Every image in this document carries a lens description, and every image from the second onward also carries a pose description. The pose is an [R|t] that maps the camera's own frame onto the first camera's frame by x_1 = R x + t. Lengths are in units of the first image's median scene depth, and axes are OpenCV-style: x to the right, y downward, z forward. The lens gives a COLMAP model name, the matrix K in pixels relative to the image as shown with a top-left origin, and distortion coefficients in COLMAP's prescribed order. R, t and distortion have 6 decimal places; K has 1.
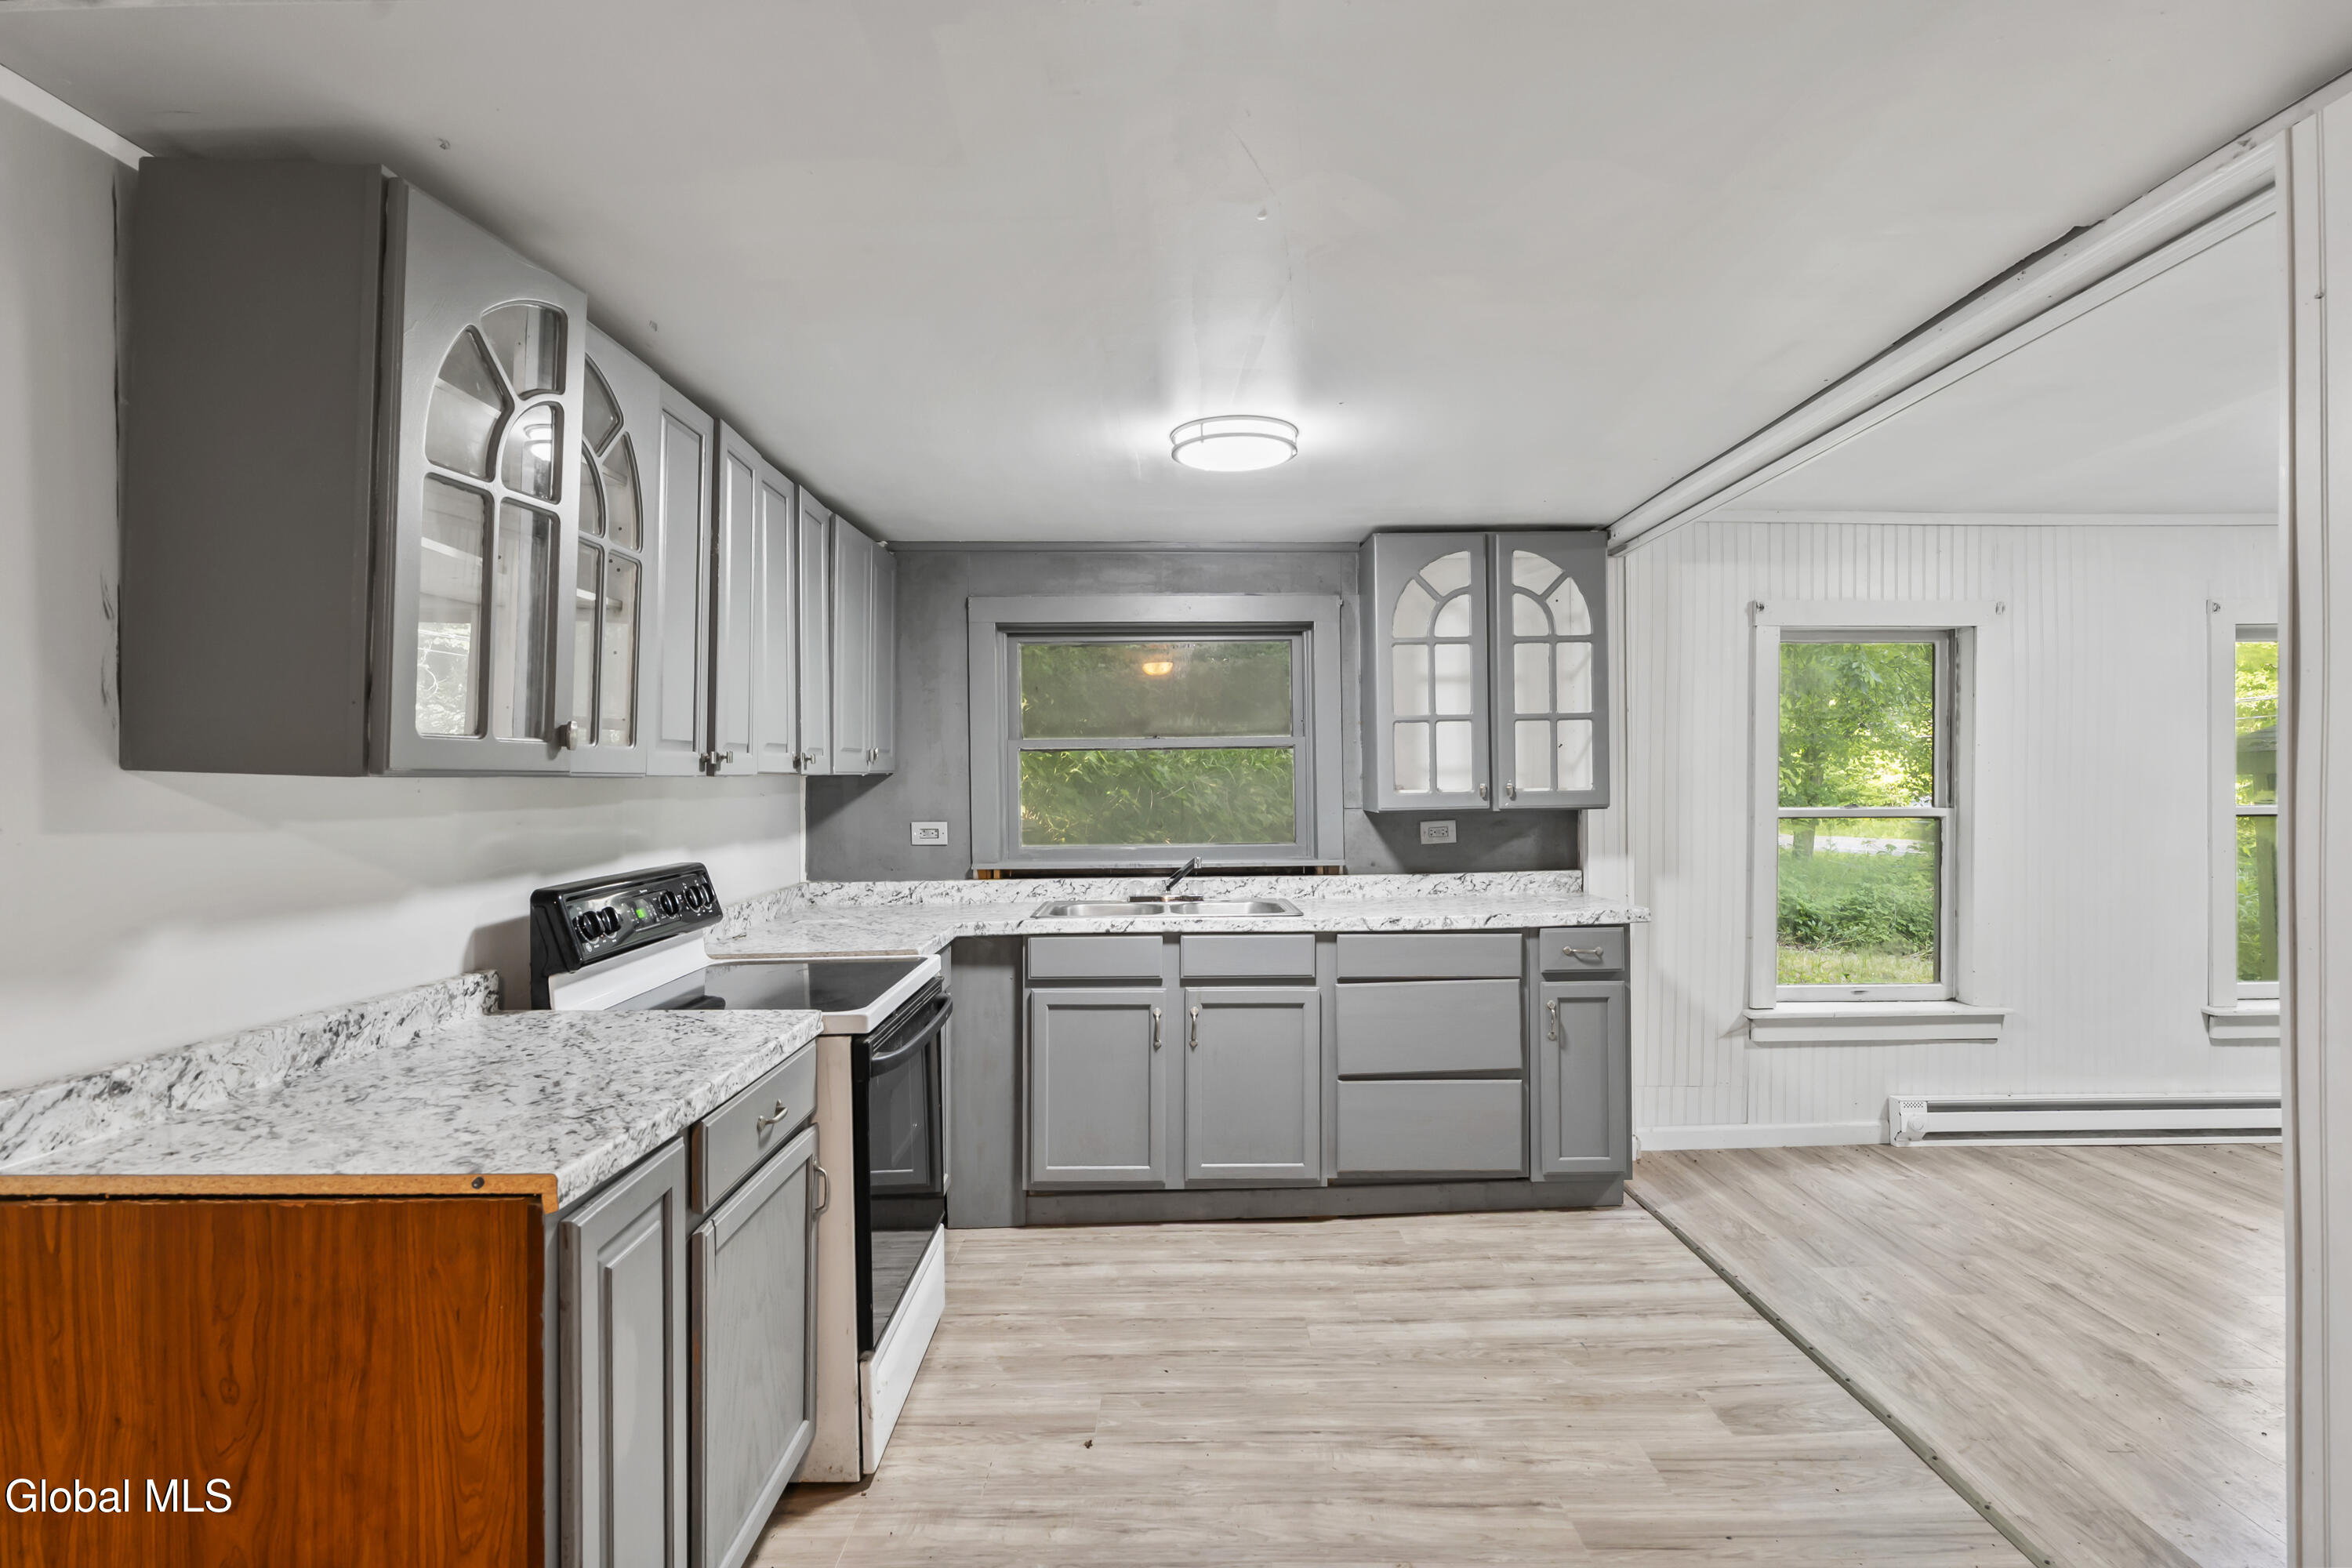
lens RADIAL K [[1234.7, 0, 1175.3], [0, 1234.7, 781.1], [0, 0, 1]] dist [0.004043, -0.001797]
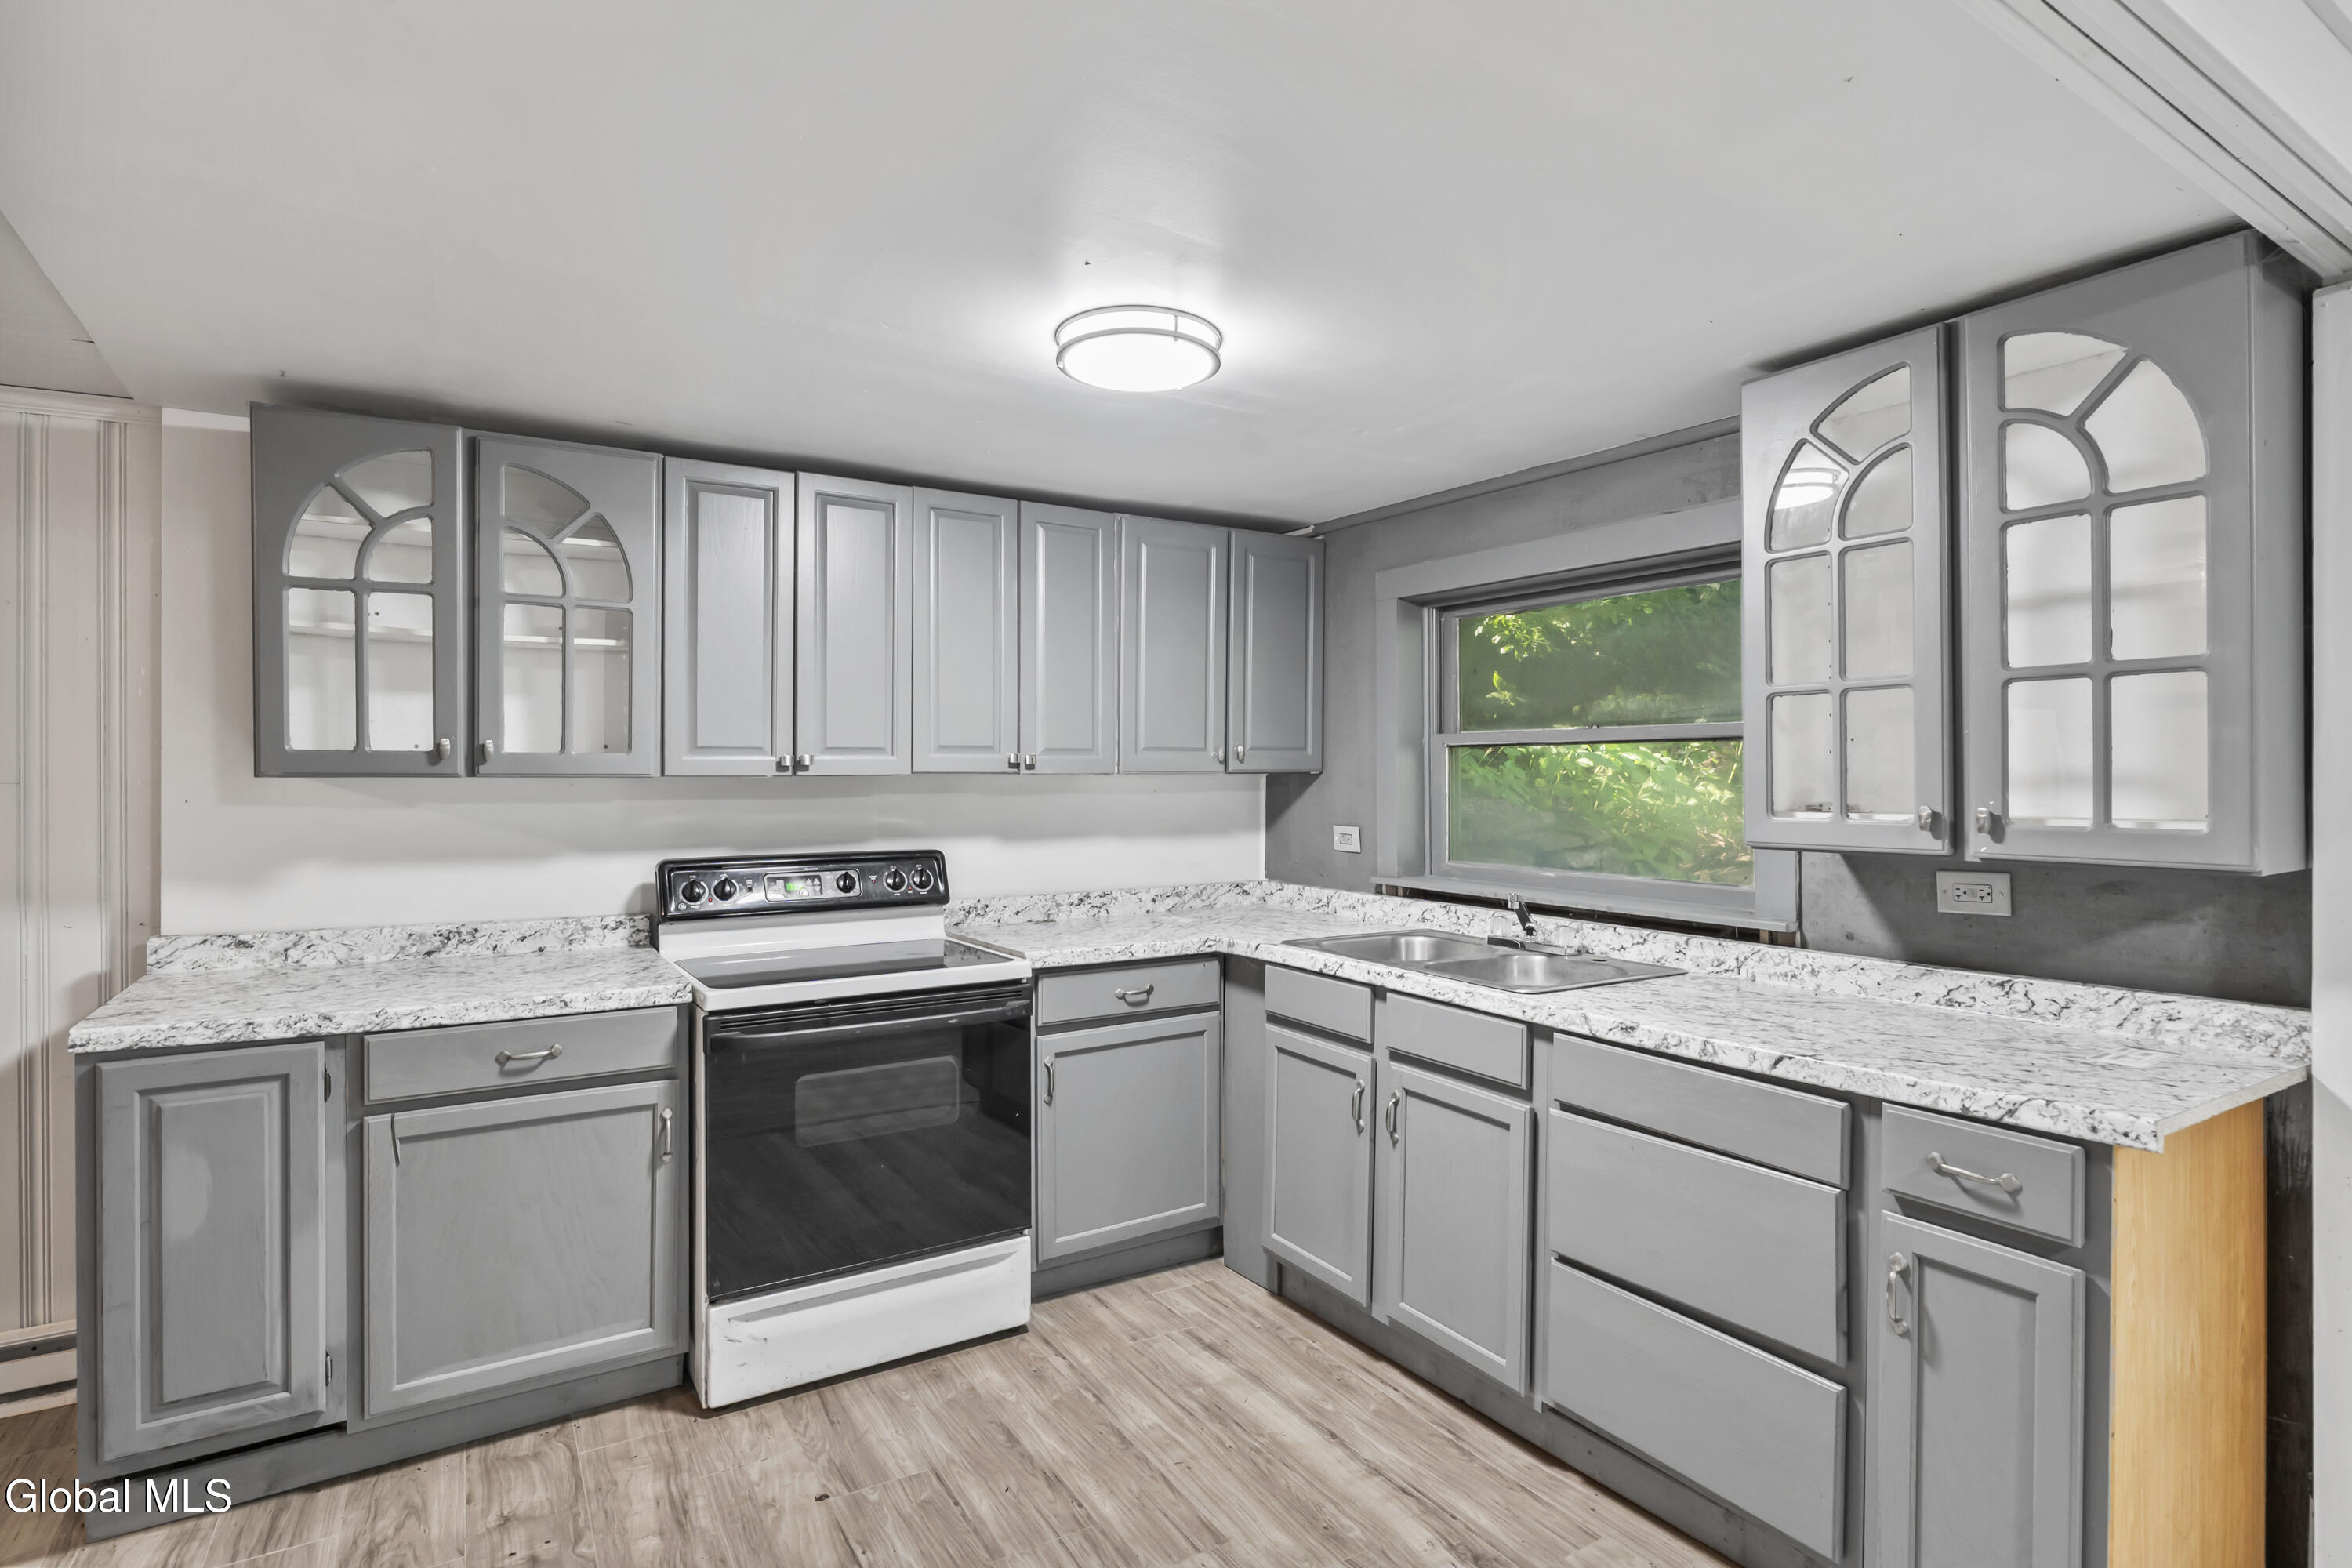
lens RADIAL K [[1176.5, 0, 1180.5], [0, 1176.5, 777.1], [0, 0, 1]] dist [-0.000214, -0.001261]
pose [[0.522477, 0.015210, -0.852518, 0.549161], [-0.009530, 0.999883, 0.011999, -0.014279], [0.852600, 0.001855, 0.522560, 0.511808]]
